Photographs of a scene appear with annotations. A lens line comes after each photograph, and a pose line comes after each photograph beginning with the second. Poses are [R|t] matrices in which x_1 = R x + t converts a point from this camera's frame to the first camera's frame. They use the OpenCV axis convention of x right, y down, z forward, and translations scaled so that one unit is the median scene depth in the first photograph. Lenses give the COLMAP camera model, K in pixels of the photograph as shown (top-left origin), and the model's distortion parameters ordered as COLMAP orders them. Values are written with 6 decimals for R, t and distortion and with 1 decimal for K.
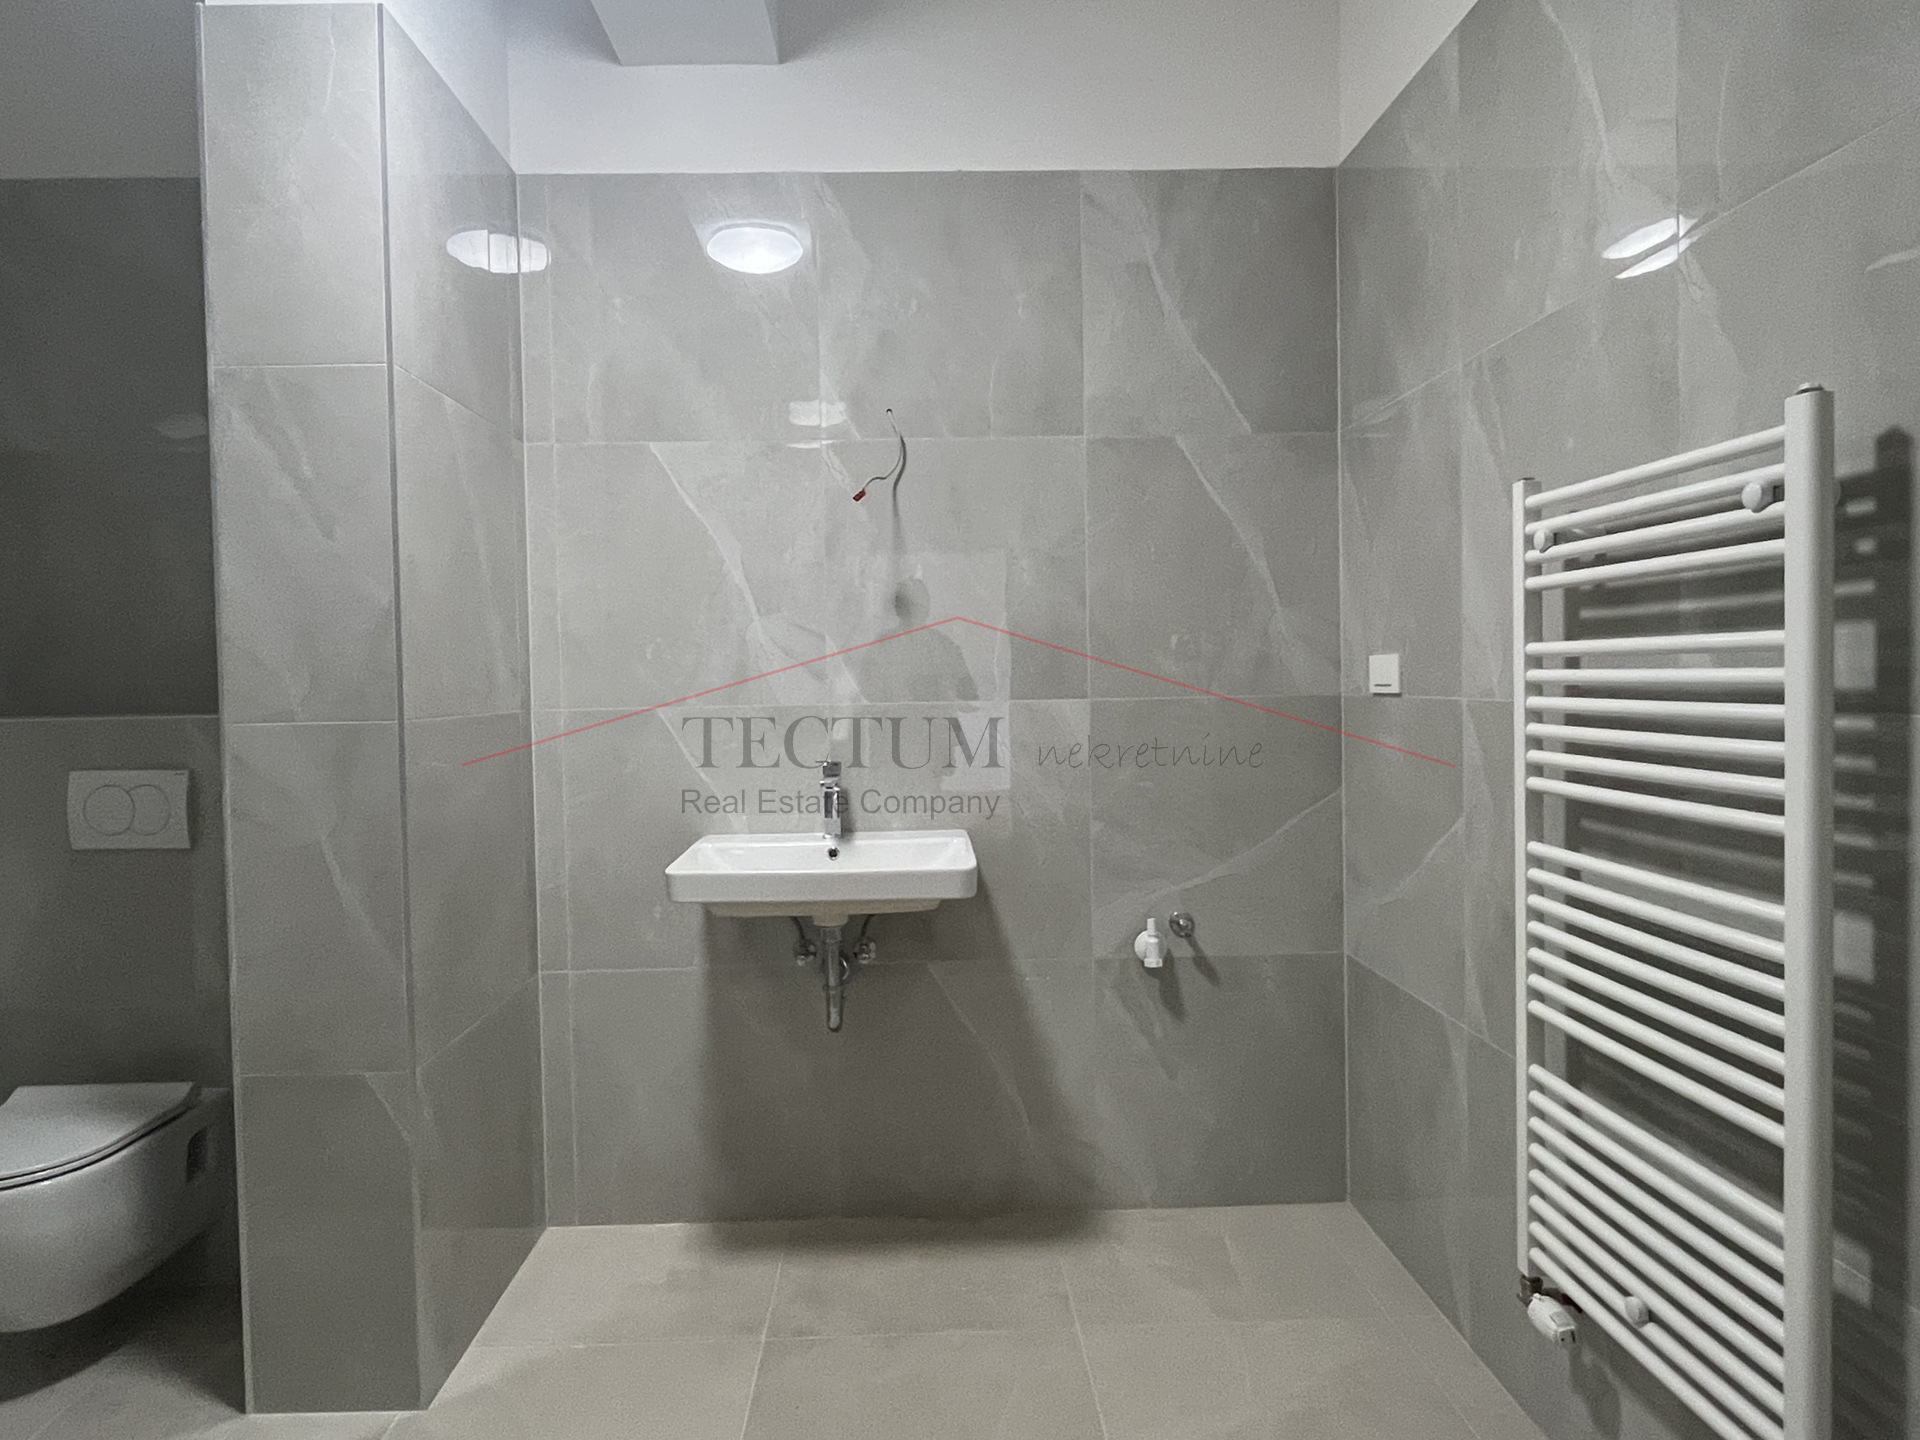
lens RADIAL K [[1184.6, 0, 949.0], [0, 1184.6, 699.2], [0, 0, 1]] dist [-0.000153, -0.005242]
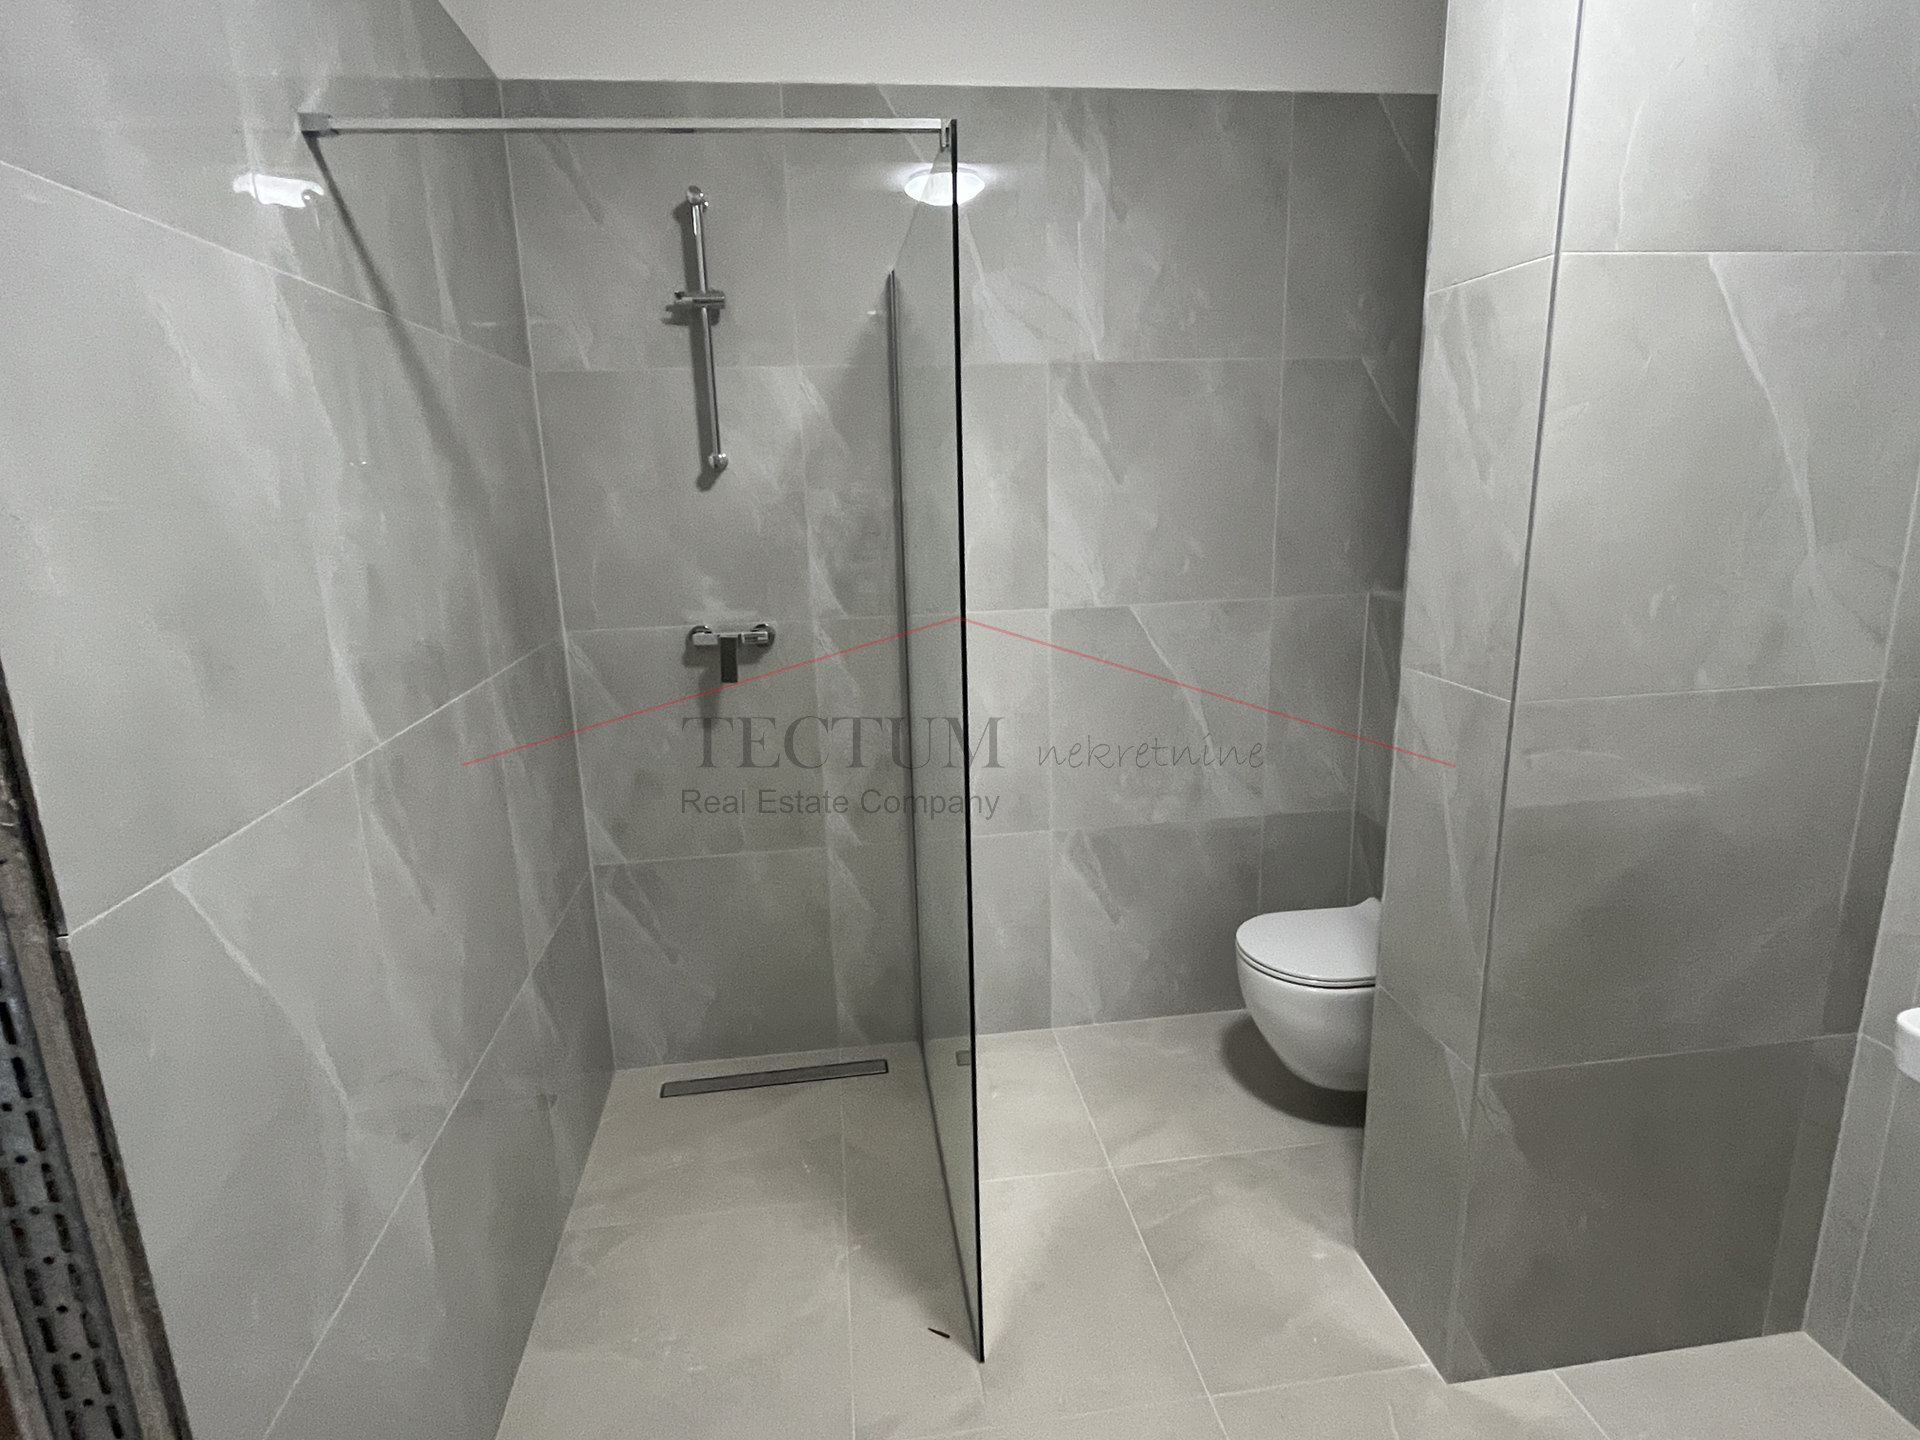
lens RADIAL K [[1018.8, 0, 964.2], [0, 1018.8, 709.4], [0, 0, 1]] dist [0.002104, -0.000144]
pose [[0.106106, 0.237685, -0.965530, 0.155407], [0.006352, 0.970829, 0.239688, -0.116598], [0.994335, -0.031565, 0.101501, 0.401923]]
